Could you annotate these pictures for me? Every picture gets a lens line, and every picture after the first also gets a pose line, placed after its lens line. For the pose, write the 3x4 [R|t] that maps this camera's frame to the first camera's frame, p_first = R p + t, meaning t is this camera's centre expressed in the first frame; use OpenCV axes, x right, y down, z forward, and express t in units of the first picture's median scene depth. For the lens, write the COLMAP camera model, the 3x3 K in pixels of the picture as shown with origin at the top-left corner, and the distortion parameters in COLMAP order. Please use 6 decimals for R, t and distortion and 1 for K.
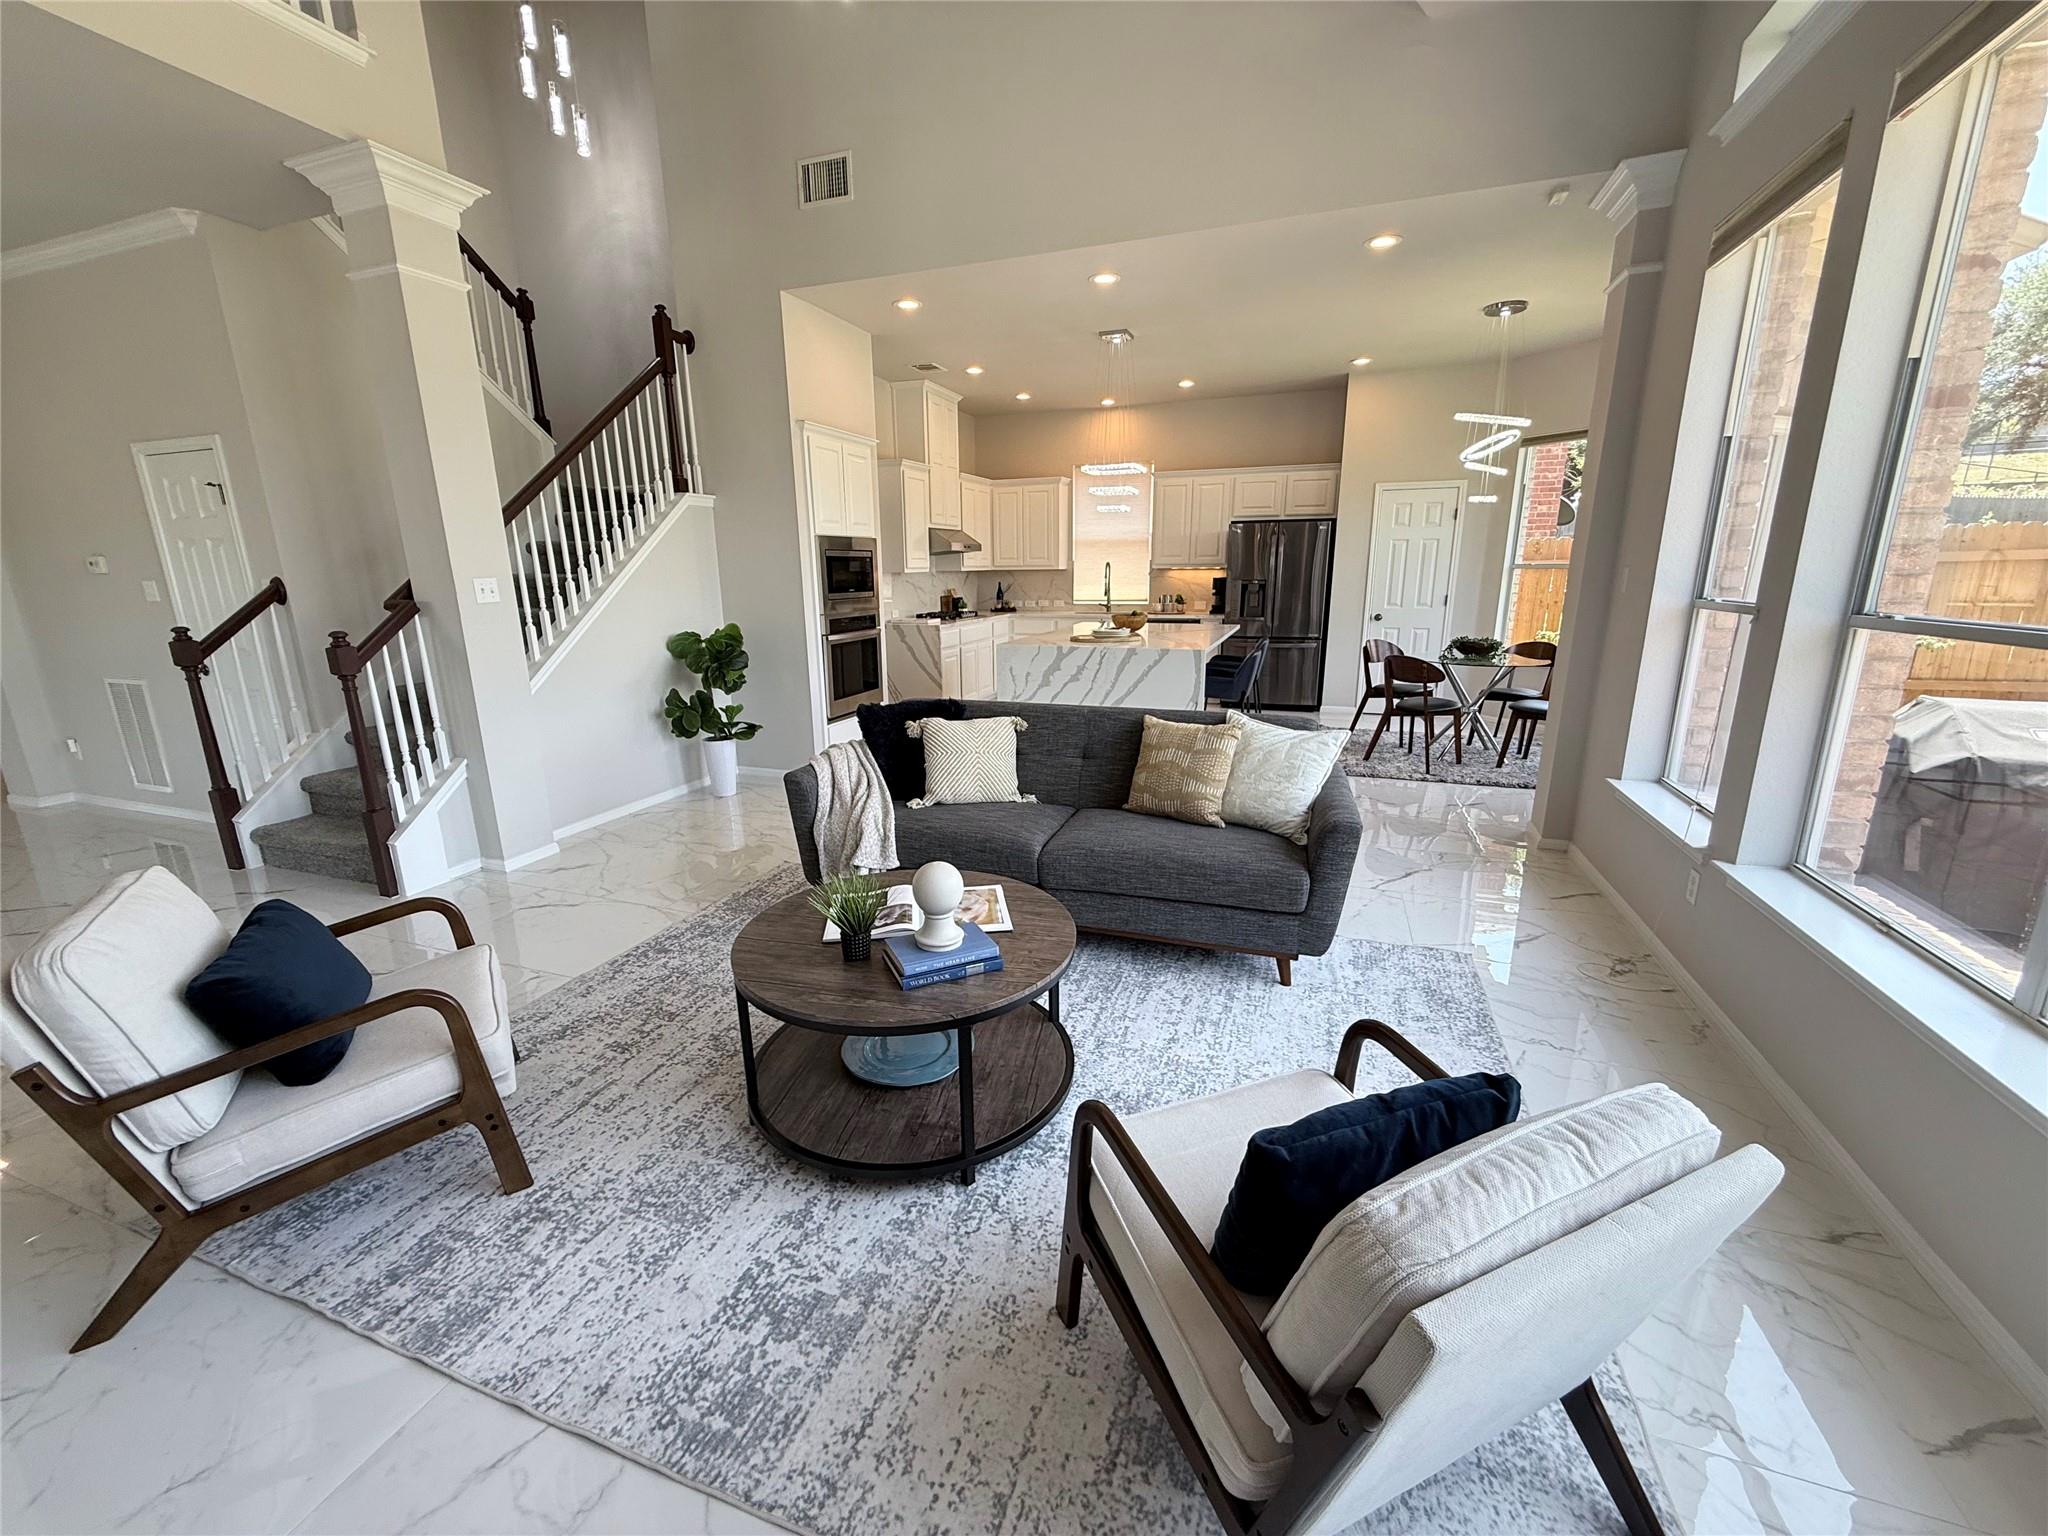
lens RADIAL K [[816.0, 0, 1021.5], [0, 816.0, 763.7], [0, 0, 1]] dist [-0.000758, -0.000251]
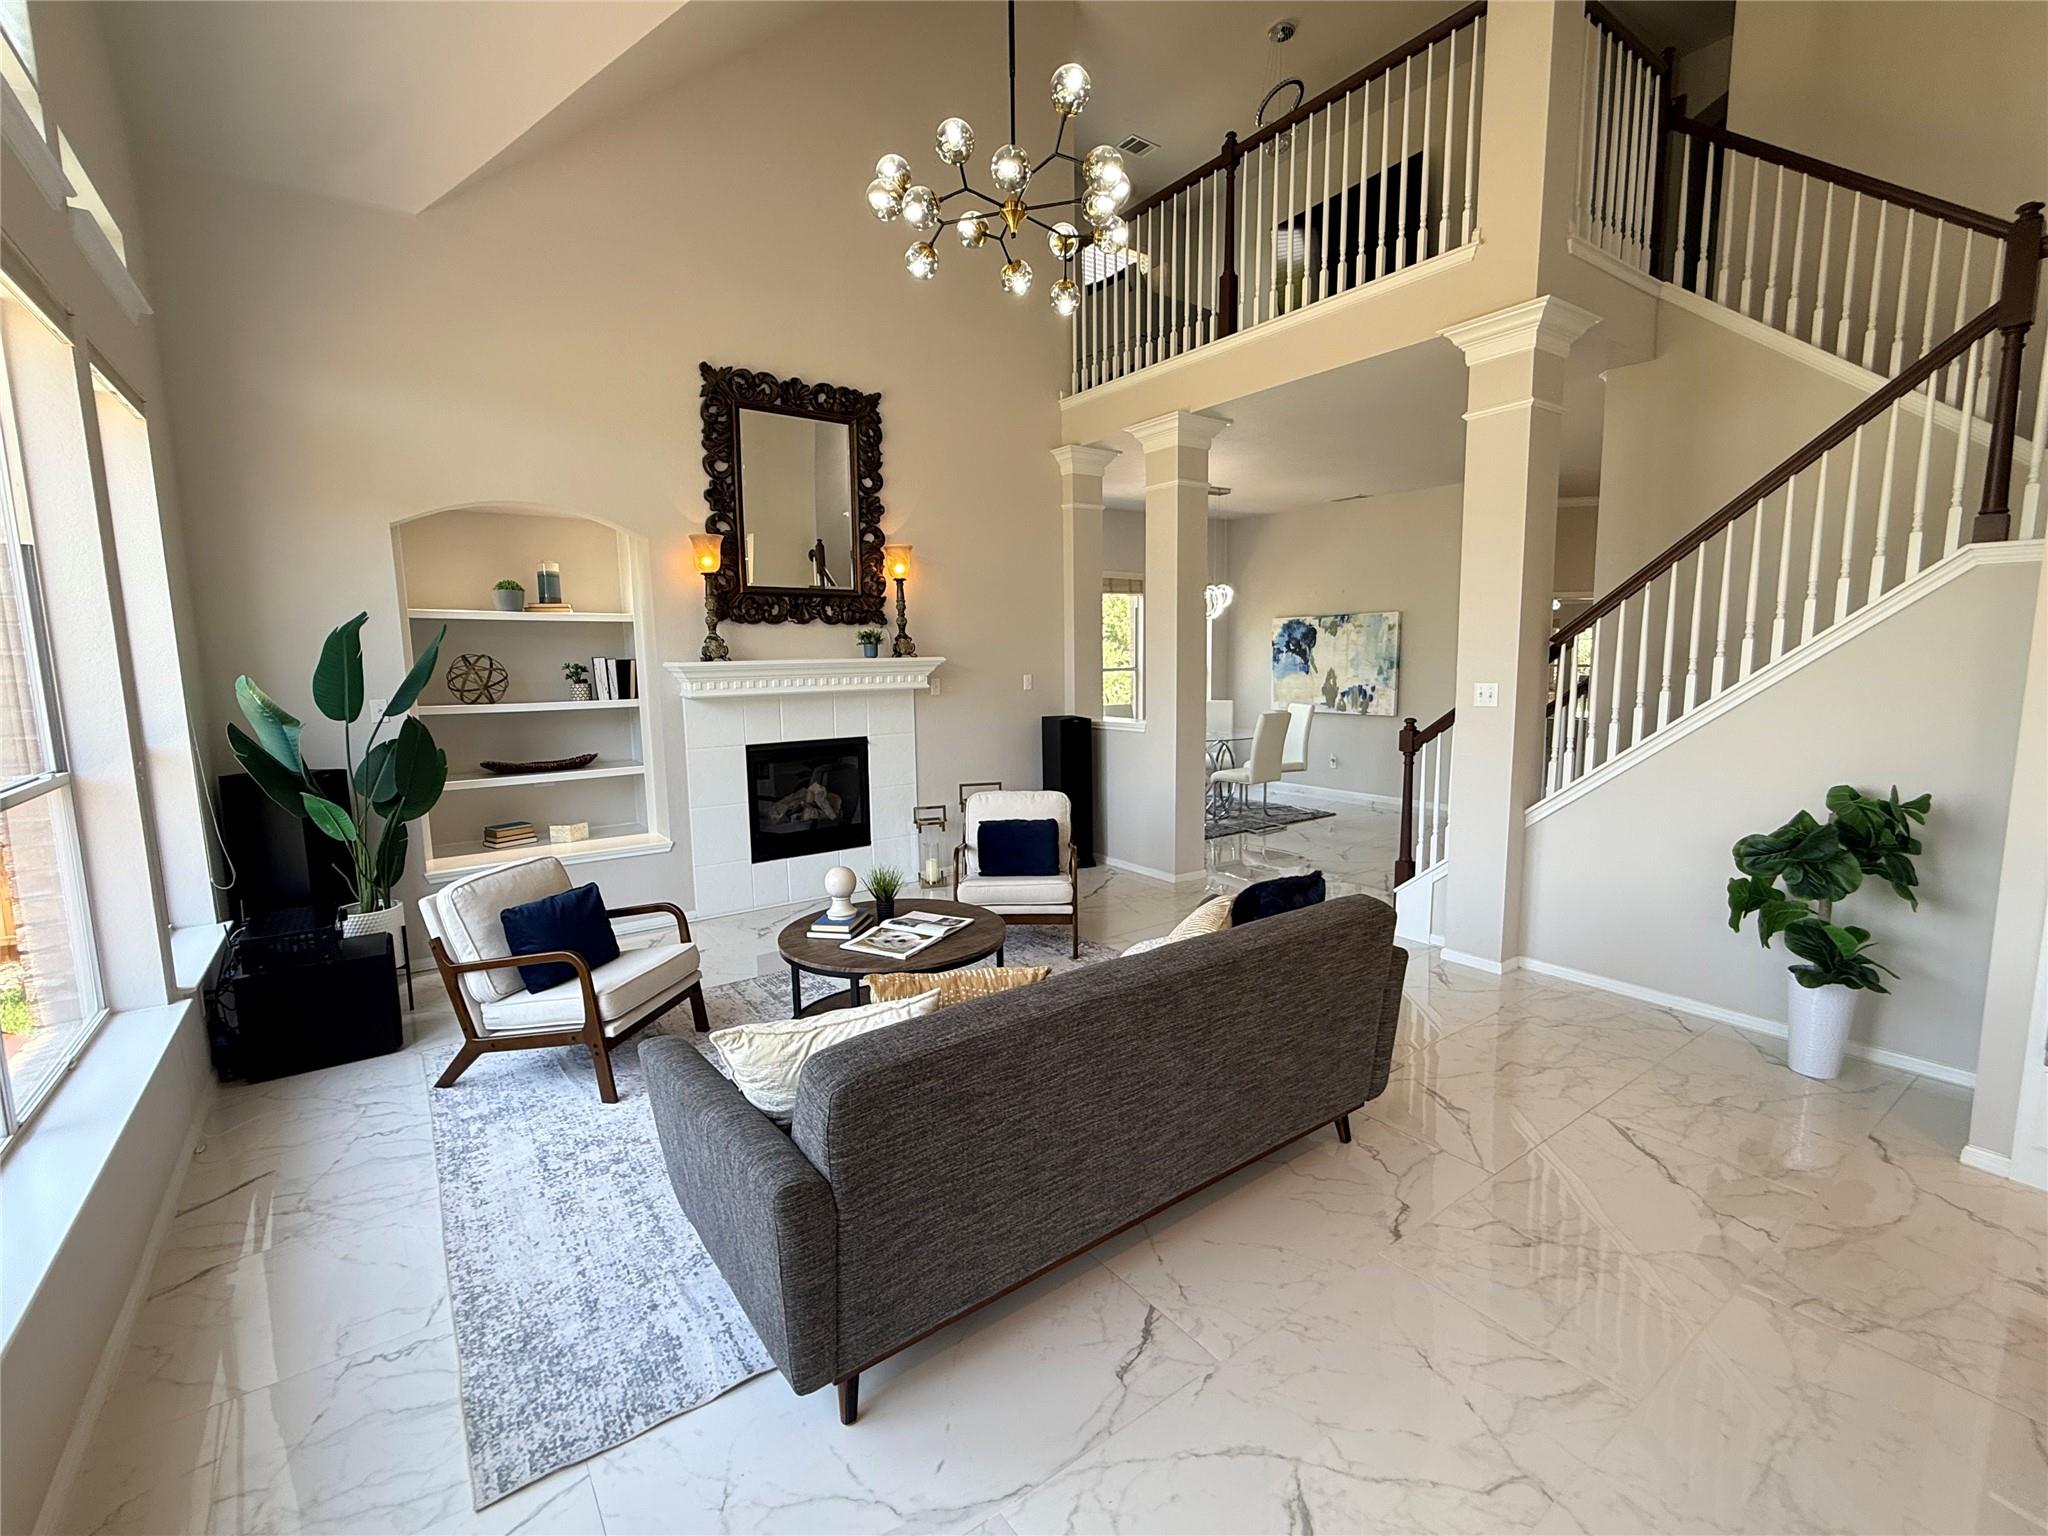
lens RADIAL K [[907.0, 0, 1024.0], [0, 907.0, 768.0], [0, 0, 1]] dist [0.000515, 0.000071]
pose [[-0.568447, 0.129039, -0.812537, 0.312302], [-0.171954, 0.947176, 0.270719, -0.171819], [0.804549, 0.293609, -0.516231, 0.590111]]
